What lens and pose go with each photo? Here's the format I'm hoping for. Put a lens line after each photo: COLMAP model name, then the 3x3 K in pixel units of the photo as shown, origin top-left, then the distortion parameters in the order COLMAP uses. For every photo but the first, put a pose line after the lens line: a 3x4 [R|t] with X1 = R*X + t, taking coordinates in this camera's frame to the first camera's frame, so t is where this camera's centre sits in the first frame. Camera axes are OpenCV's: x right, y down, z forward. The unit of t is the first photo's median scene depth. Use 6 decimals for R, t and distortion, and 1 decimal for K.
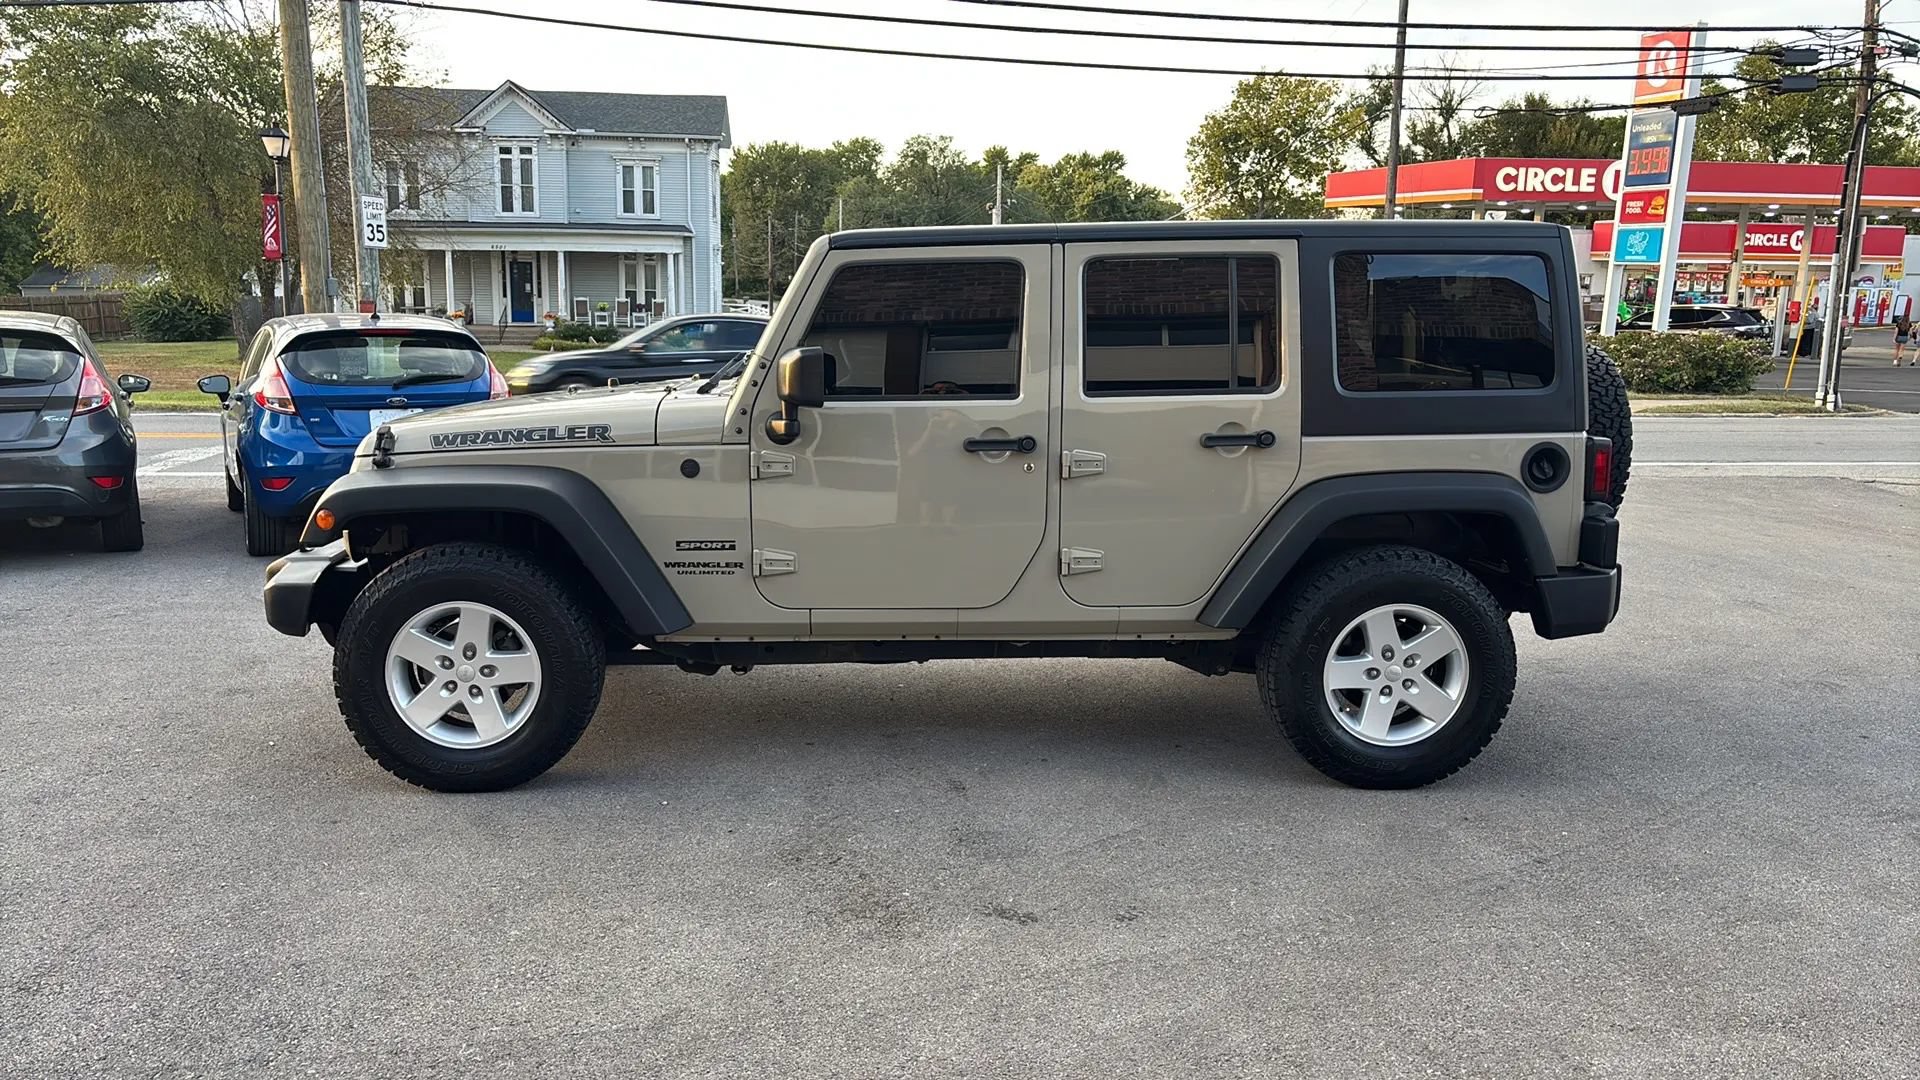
lens RADIAL K [[1390.0, 0, 948.6], [0, 1390.0, 545.9], [0, 0, 1]] dist [0.048505, -0.048717]
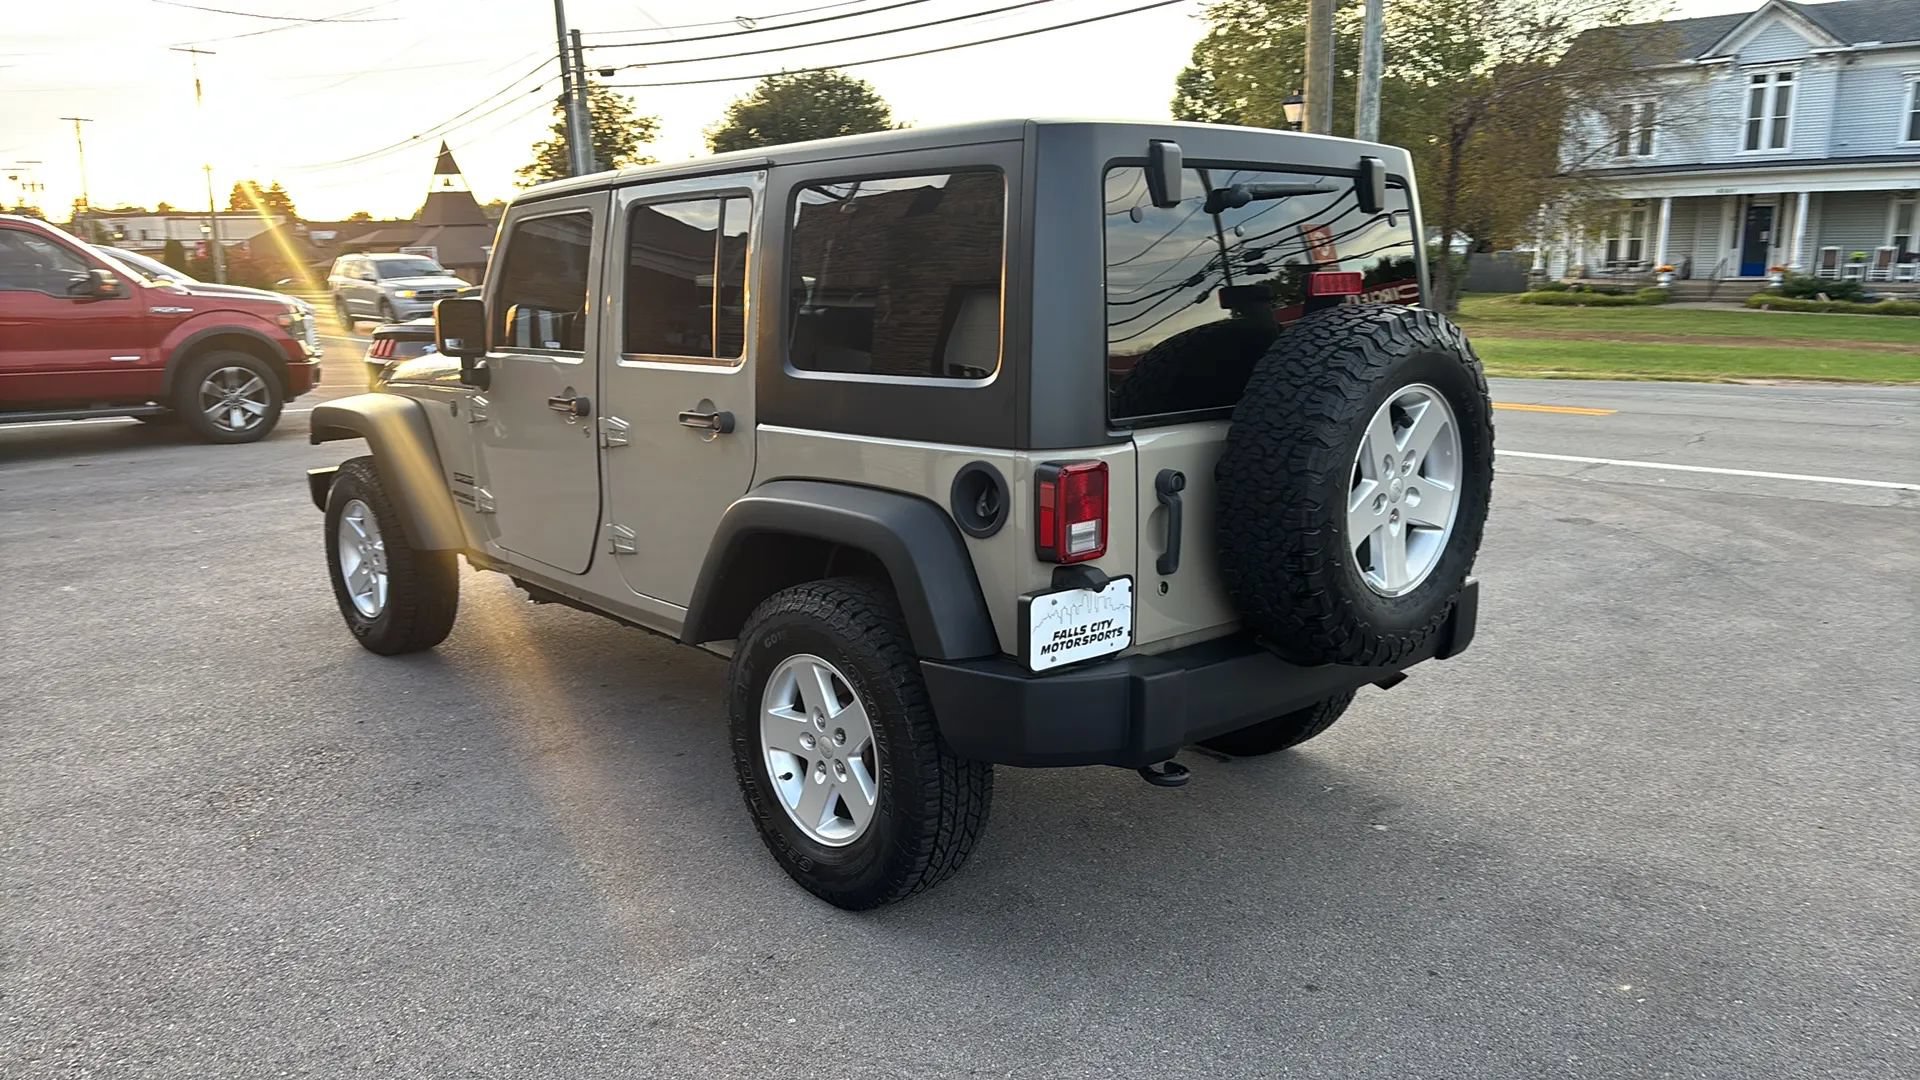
lens RADIAL K [[1389.4, 0, 914.9], [0, 1389.4, 556.6], [0, 0, 1]] dist [0.051191, -0.054692]
pose [[0.619224, 0.149868, -0.770780, 0.144855], [-0.120911, 0.988108, 0.094988, -0.013863], [0.775850, 0.034377, 0.629981, 0.090016]]
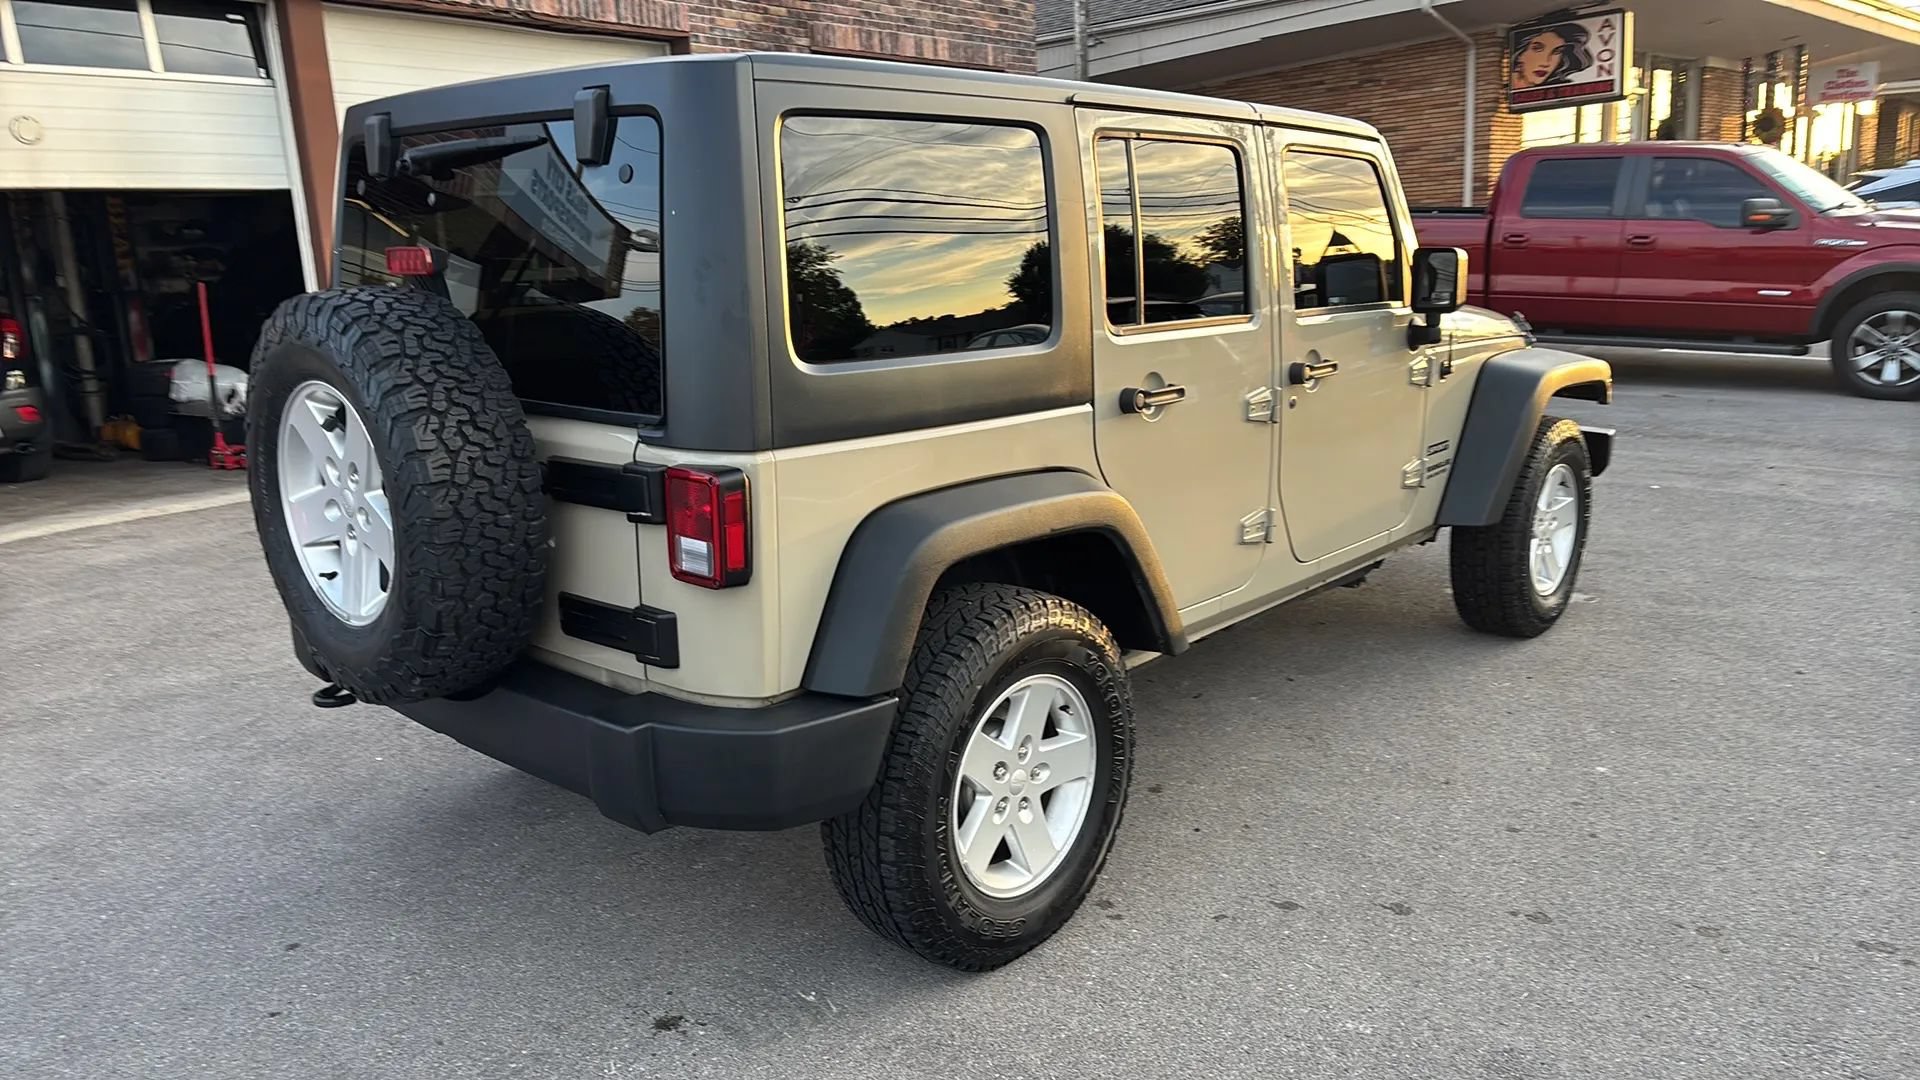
lens RADIAL K [[1389.4, 0, 913.0], [0, 1389.4, 544.4], [0, 0, 1]] dist [0.051191, -0.054692]
pose [[-0.724598, 0.166300, -0.668806, 0.119266], [-0.103066, 0.933387, 0.343752, -0.047012], [0.681421, 0.318013, -0.659191, 0.277006]]
